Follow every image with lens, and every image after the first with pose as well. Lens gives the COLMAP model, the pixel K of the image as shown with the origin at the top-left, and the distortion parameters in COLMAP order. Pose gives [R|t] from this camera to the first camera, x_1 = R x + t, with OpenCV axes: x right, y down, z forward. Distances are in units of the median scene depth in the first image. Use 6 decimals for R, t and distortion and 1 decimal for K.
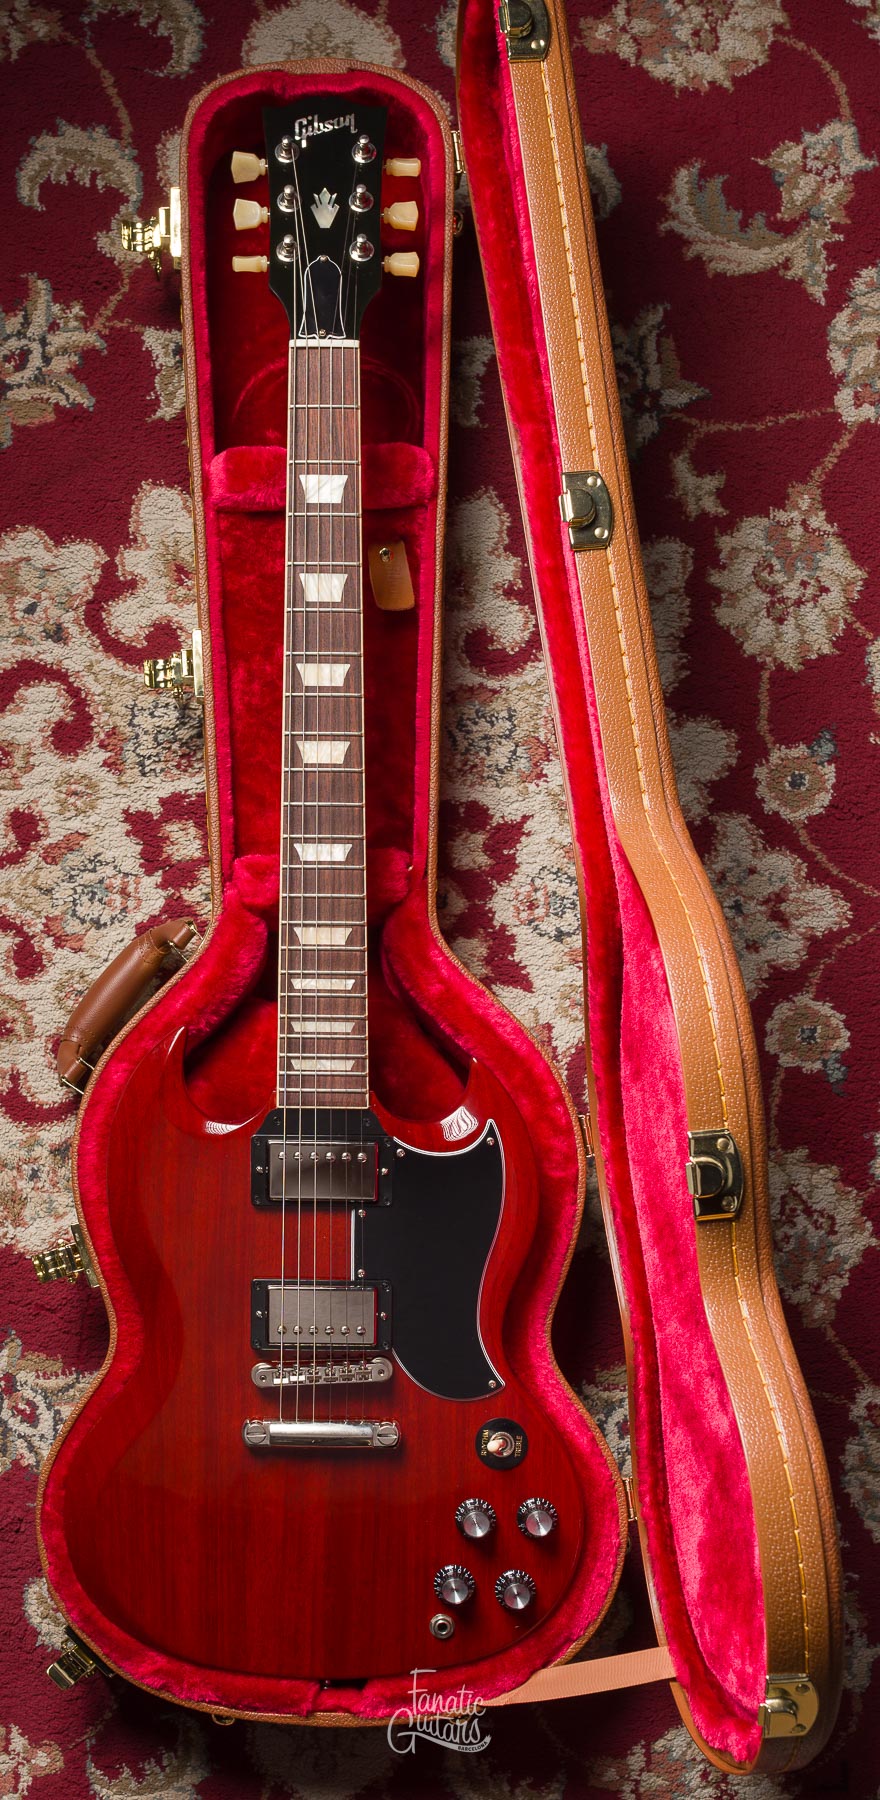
lens RADIAL K [[2095.8, 0, 367.6], [0, 2095.8, 1191.0], [0, 0, 1]] dist [0.003899, -0.001903]
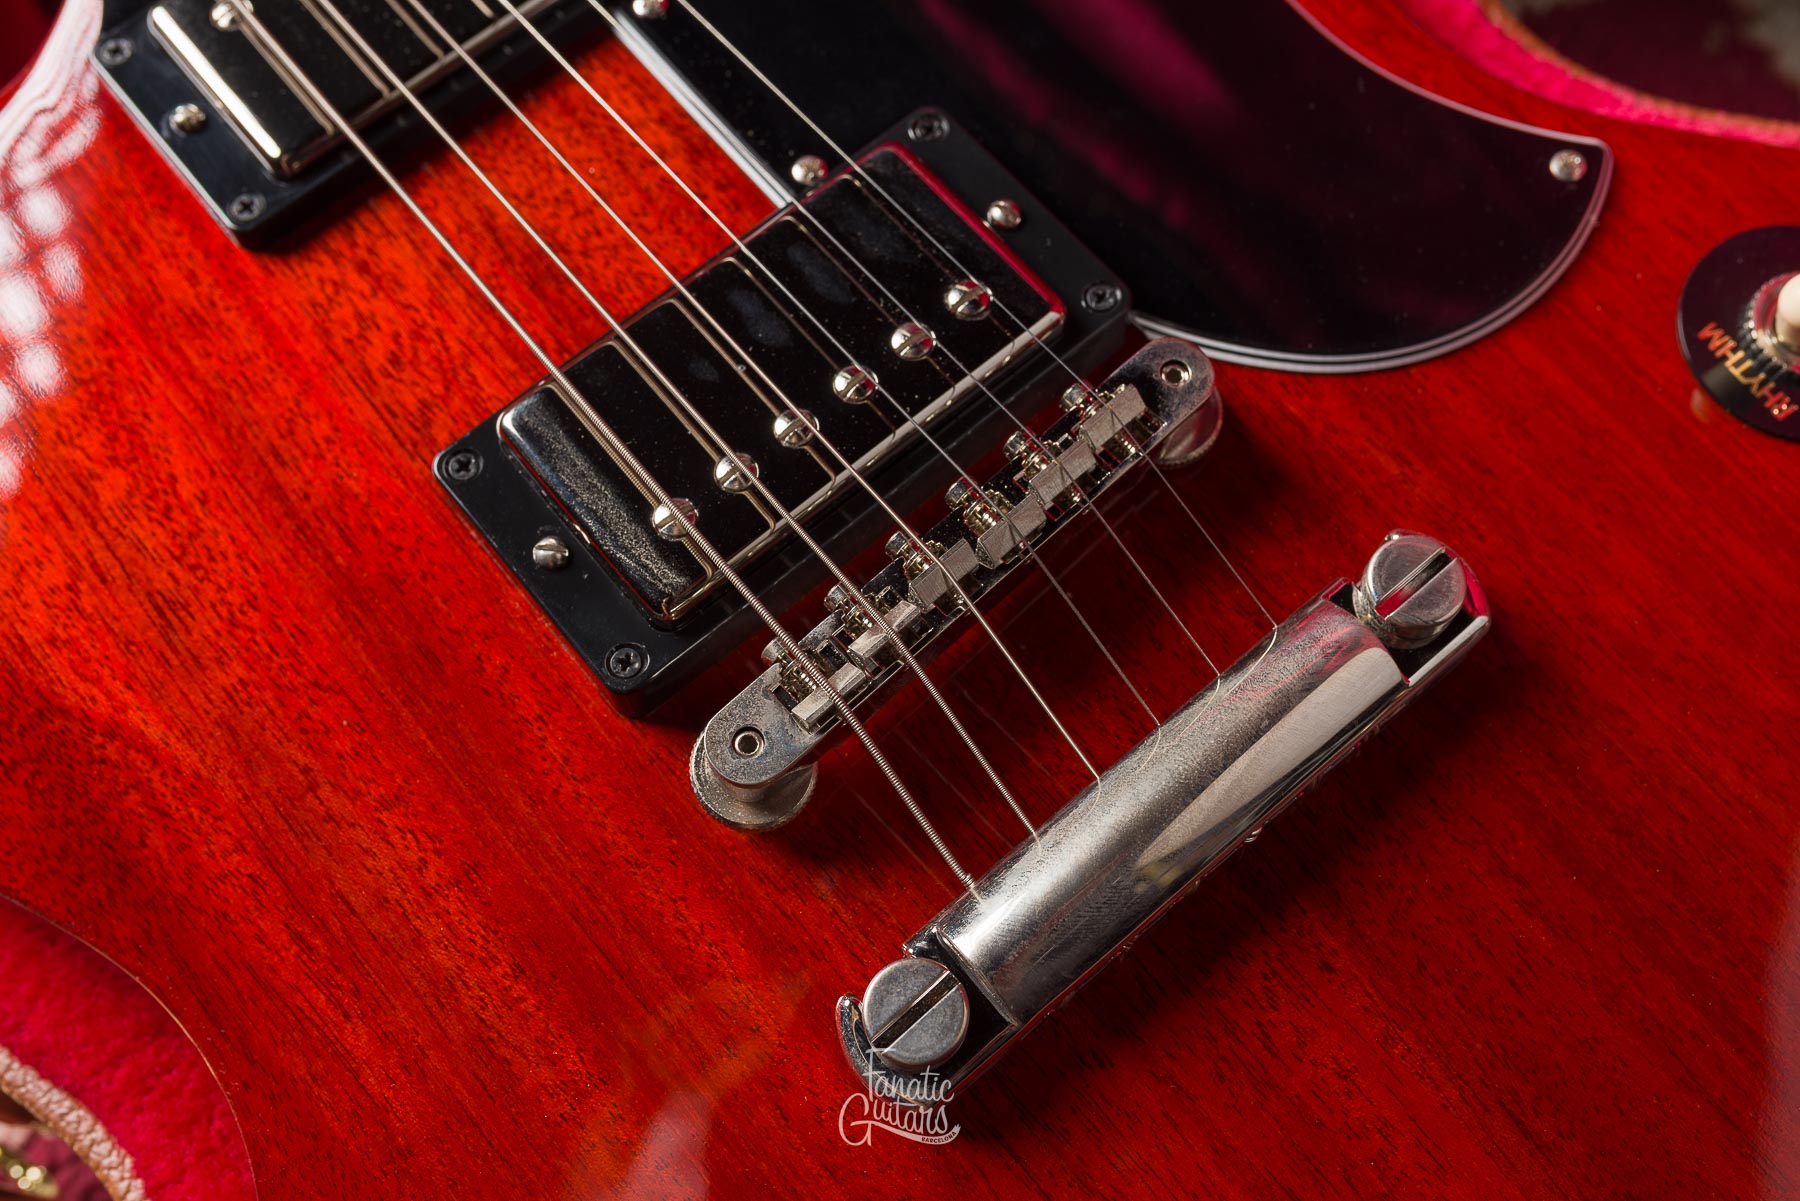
lens RADIAL K [[1776.1, 0, 910.3], [0, 1776.1, 606.7], [0, 0, 1]] dist [0.000697, 0.001010]
pose [[0.760906, -0.612764, 0.213406, -0.060290], [0.643370, 0.669792, -0.370747, 0.138027], [0.084243, 0.419402, 0.903883, 0.774847]]
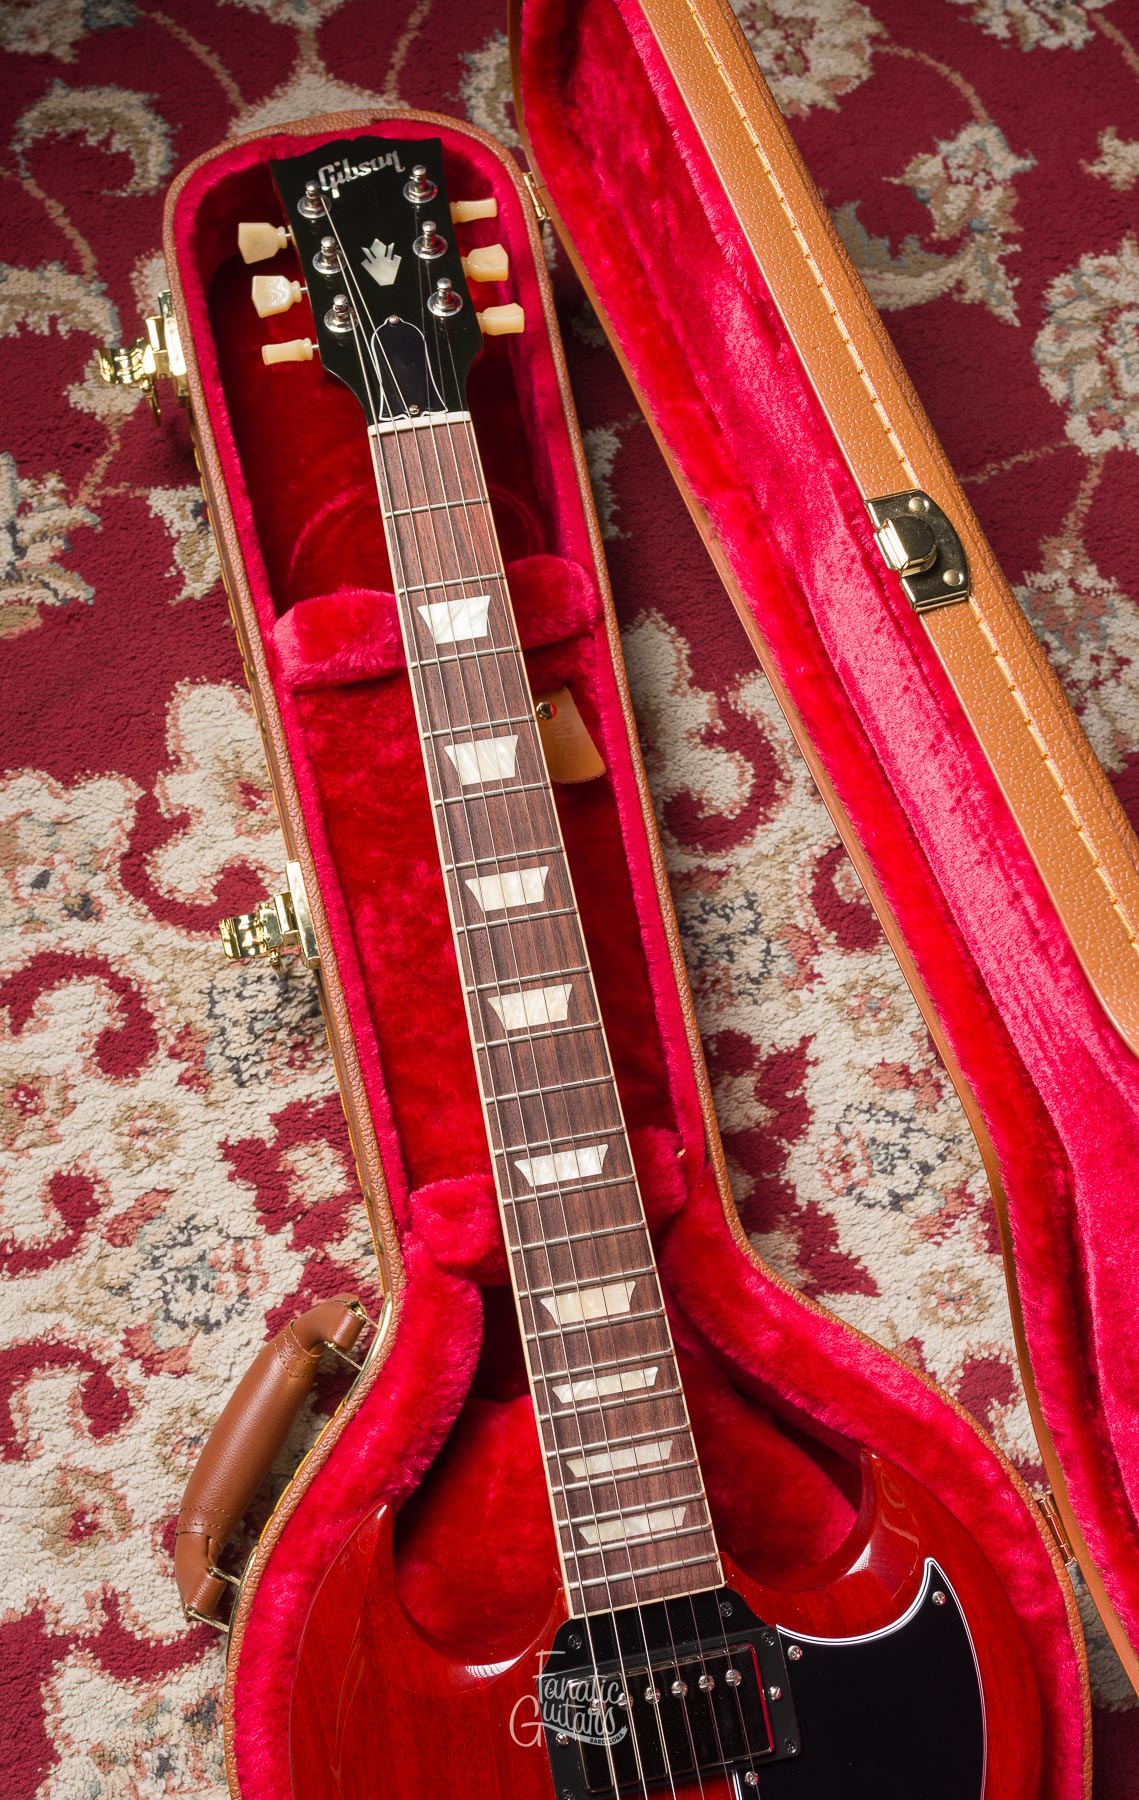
lens RADIAL K [[1770.7, 0, 532.8], [0, 1770.7, 839.8], [0, 0, 1]] dist [0.001651, -0.000498]
pose [[0.978950, -0.177485, 0.100777, -0.058786], [0.198134, 0.944918, -0.260524, -0.106746], [-0.048987, 0.275008, 0.960193, 0.429933]]
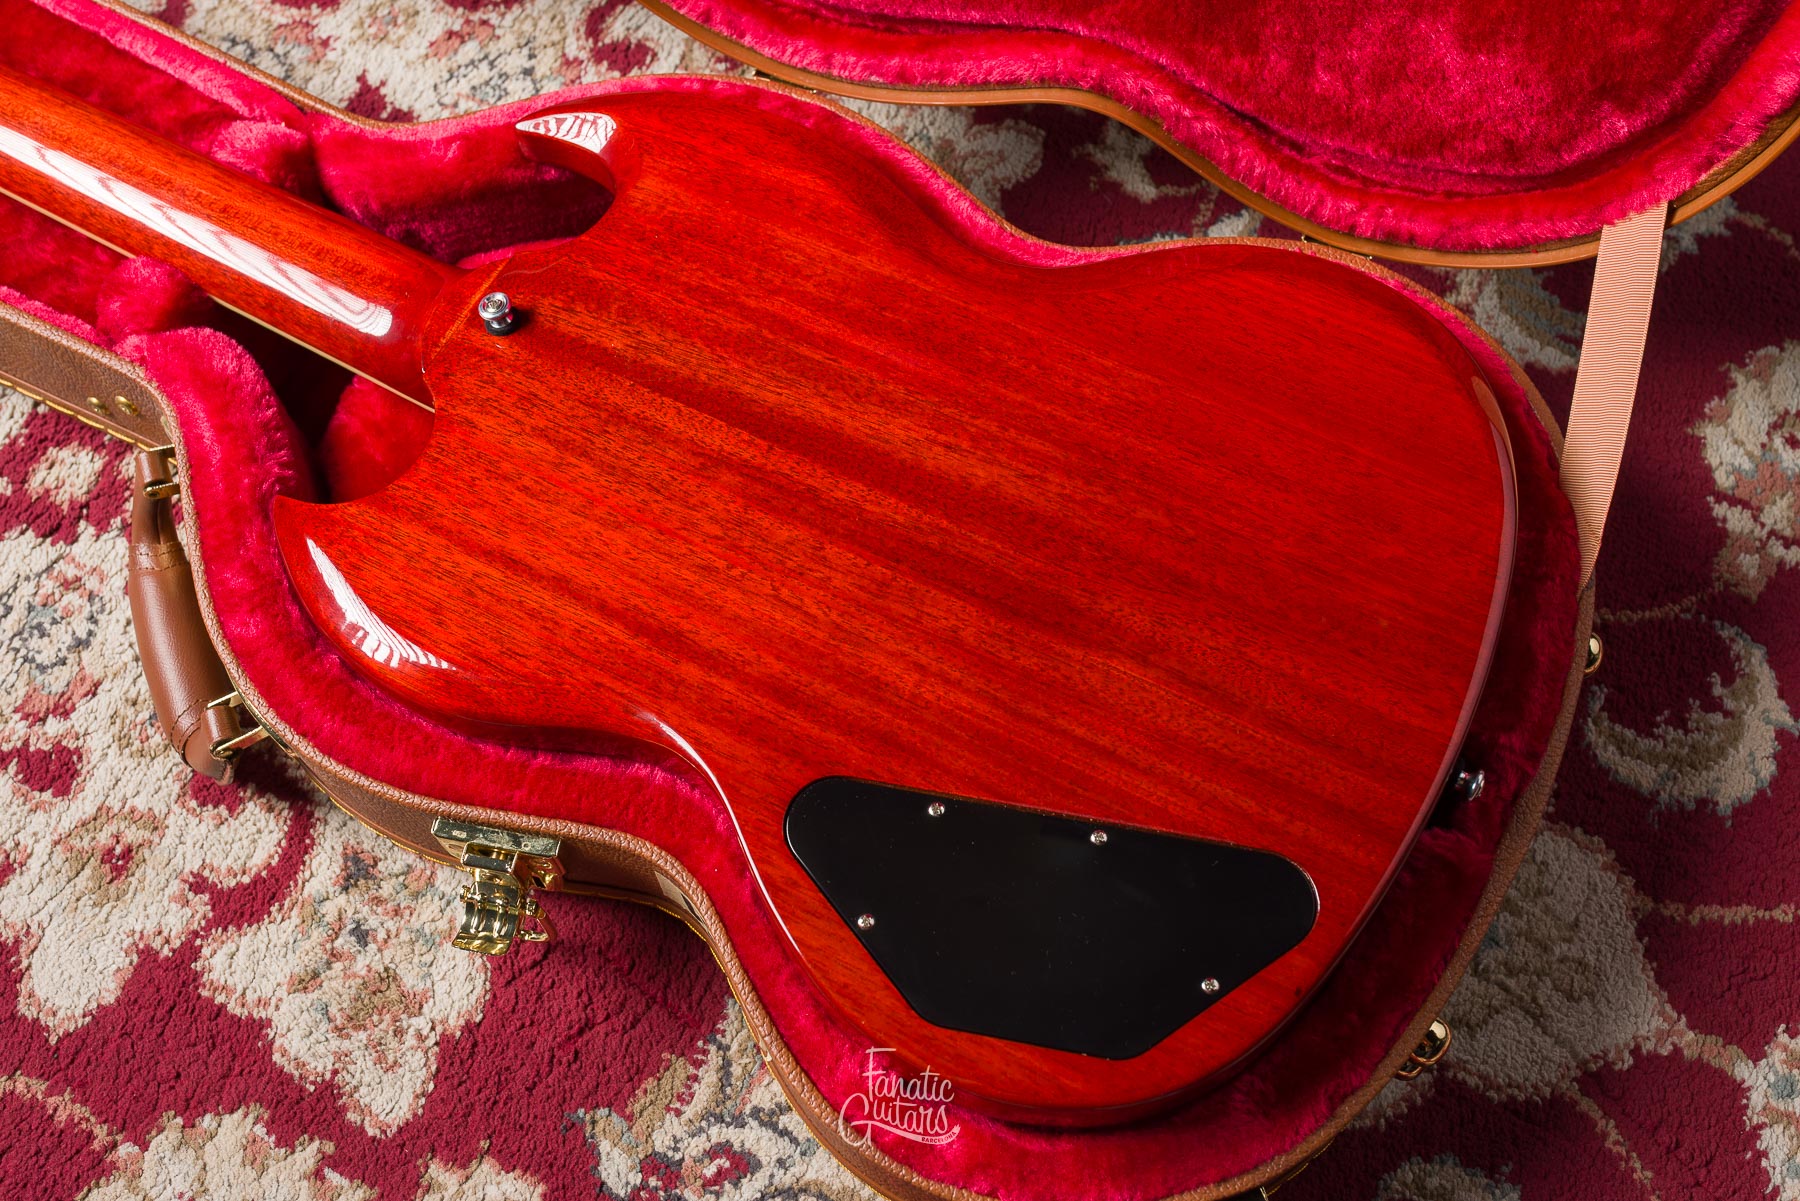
lens RADIAL K [[1679.0, 0, 891.8], [0, 1679.0, 600.7], [0, 0, 1]] dist [0.002499, -0.004183]
pose [[0.477751, -0.800280, 0.362361, -0.182392], [0.878333, 0.427215, -0.214519, 0.171738], [0.016869, 0.420760, 0.907015, 0.568377]]
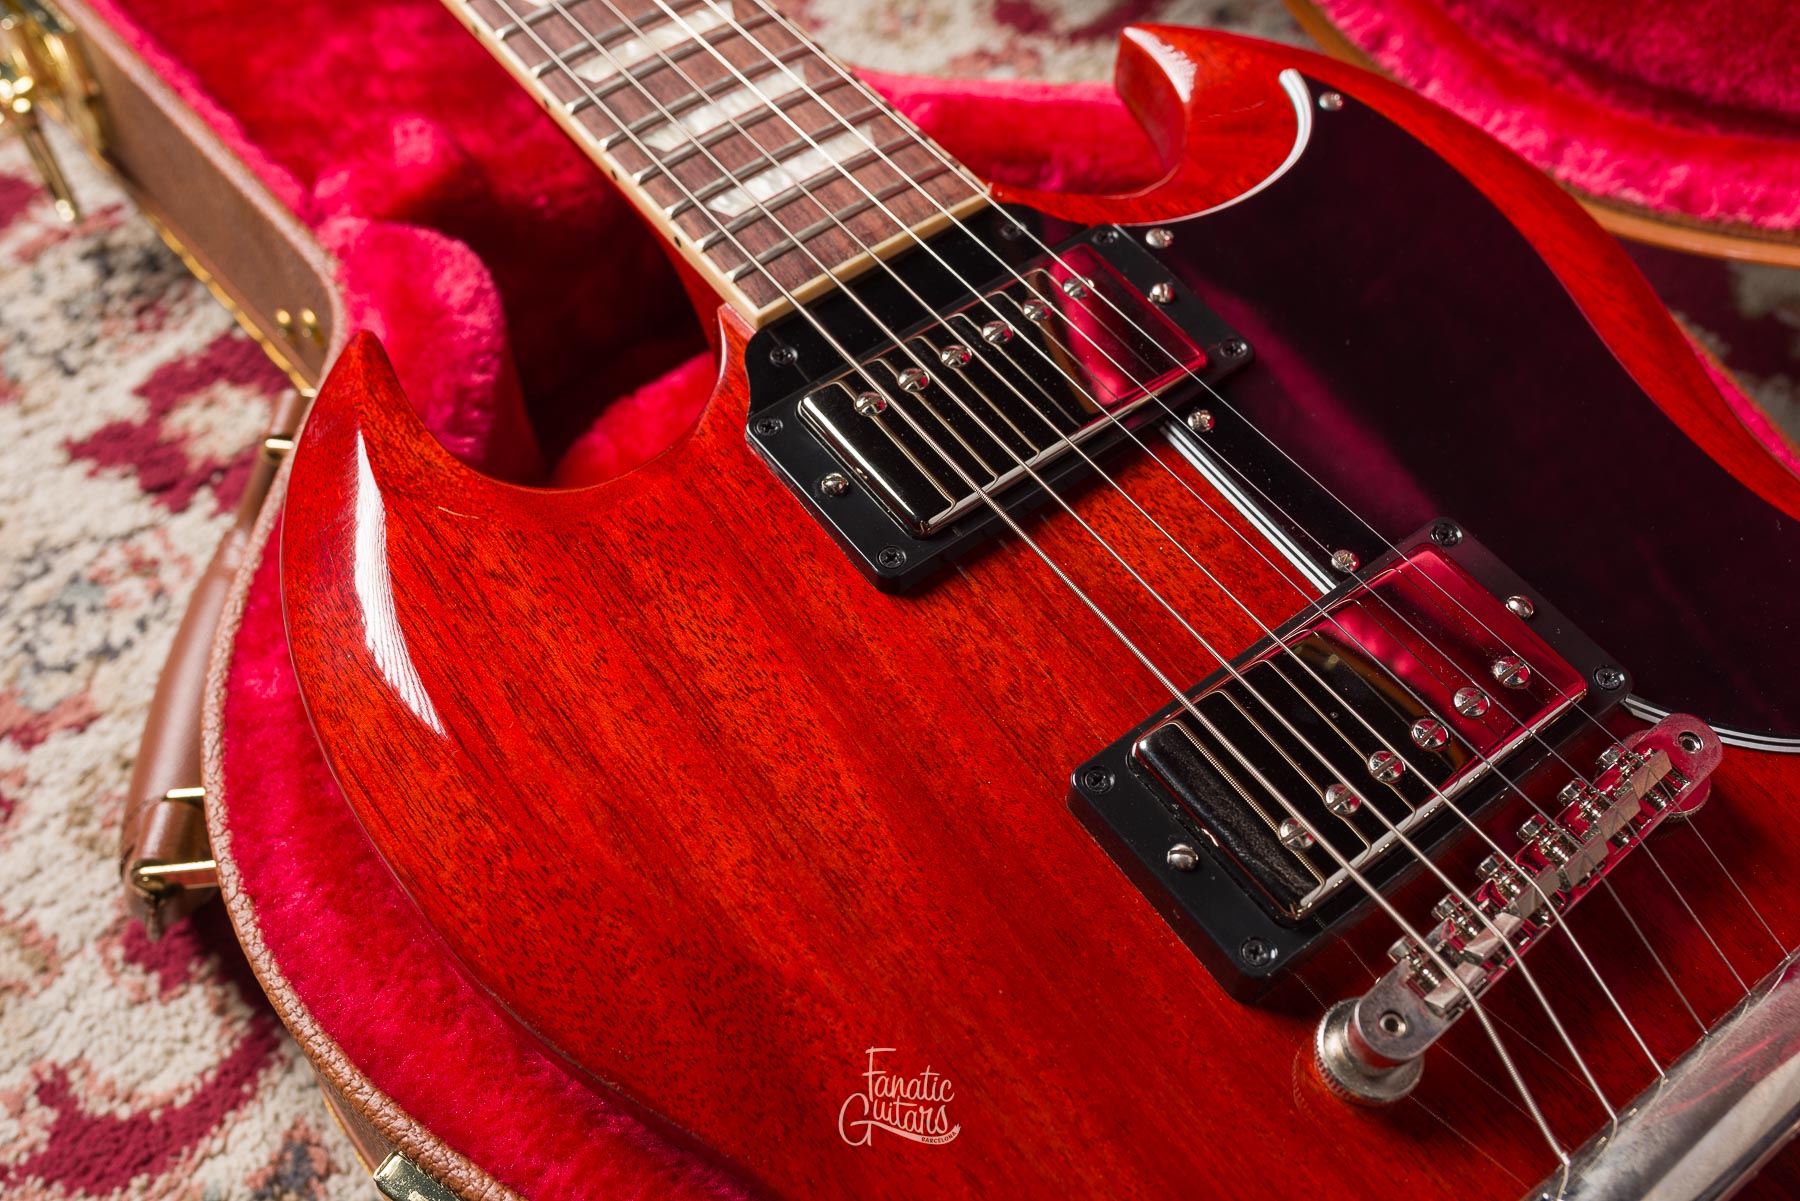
lens RADIAL K [[1742.5, 0, 911.1], [0, 1742.5, 626.2], [0, 0, 1]] dist [-0.001784, 0.005837]
pose [[0.786265, -0.502510, 0.359543, -0.125956], [0.617643, 0.622758, -0.480301, 0.110903], [0.017448, 0.599713, 0.800025, 0.749494]]
